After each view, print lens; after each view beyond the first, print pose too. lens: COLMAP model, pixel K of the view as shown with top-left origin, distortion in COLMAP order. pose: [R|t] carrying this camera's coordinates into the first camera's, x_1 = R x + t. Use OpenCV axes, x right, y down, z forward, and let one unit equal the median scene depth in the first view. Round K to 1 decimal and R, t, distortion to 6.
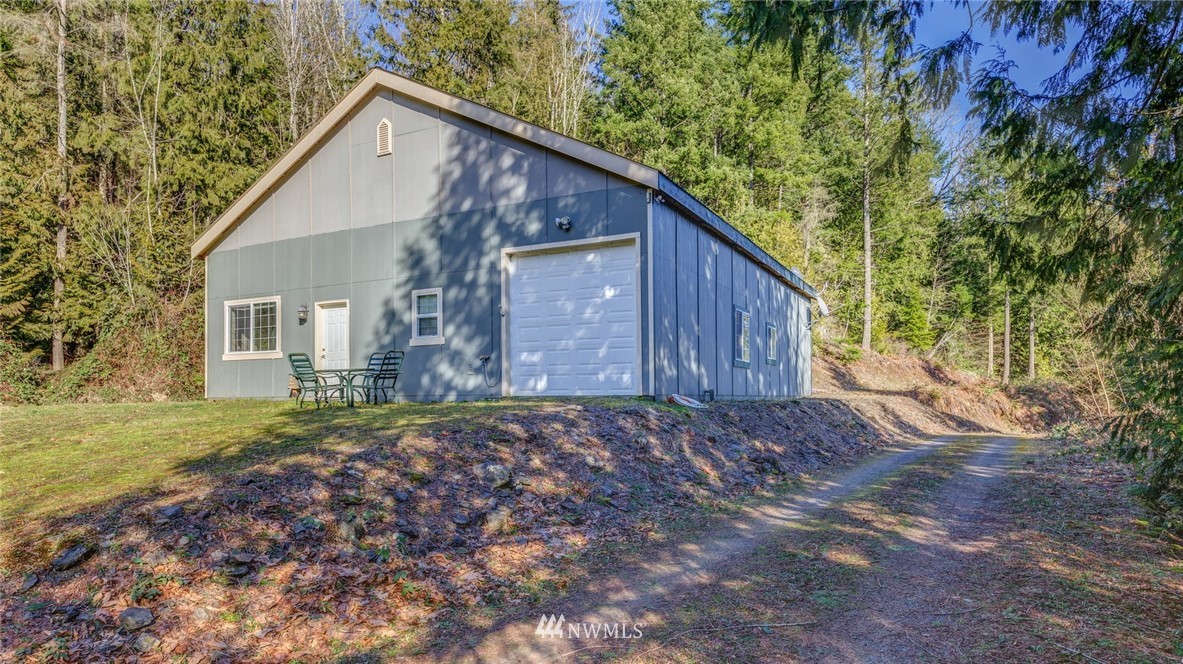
lens RADIAL K [[844.8, 0, 590.0], [0, 844.8, 331.3], [0, 0, 1]] dist [0.009306, 0.000592]
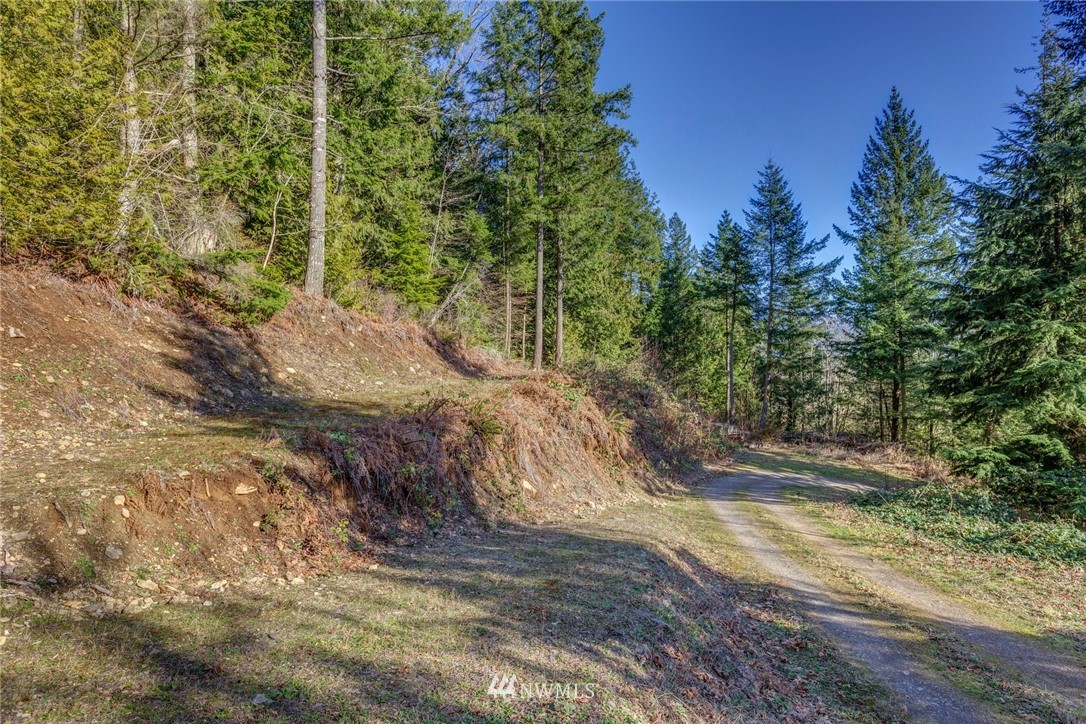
lens RADIAL K [[658.6, 0, 542.1], [0, 658.6, 364.6], [0, 0, 1]] dist [0.002088, 0.000174]
pose [[0.823870, -0.005720, 0.566750, 0.214176], [-0.033790, 0.997675, 0.059189, 0.030166], [-0.565771, -0.067915, 0.821761, 0.602194]]
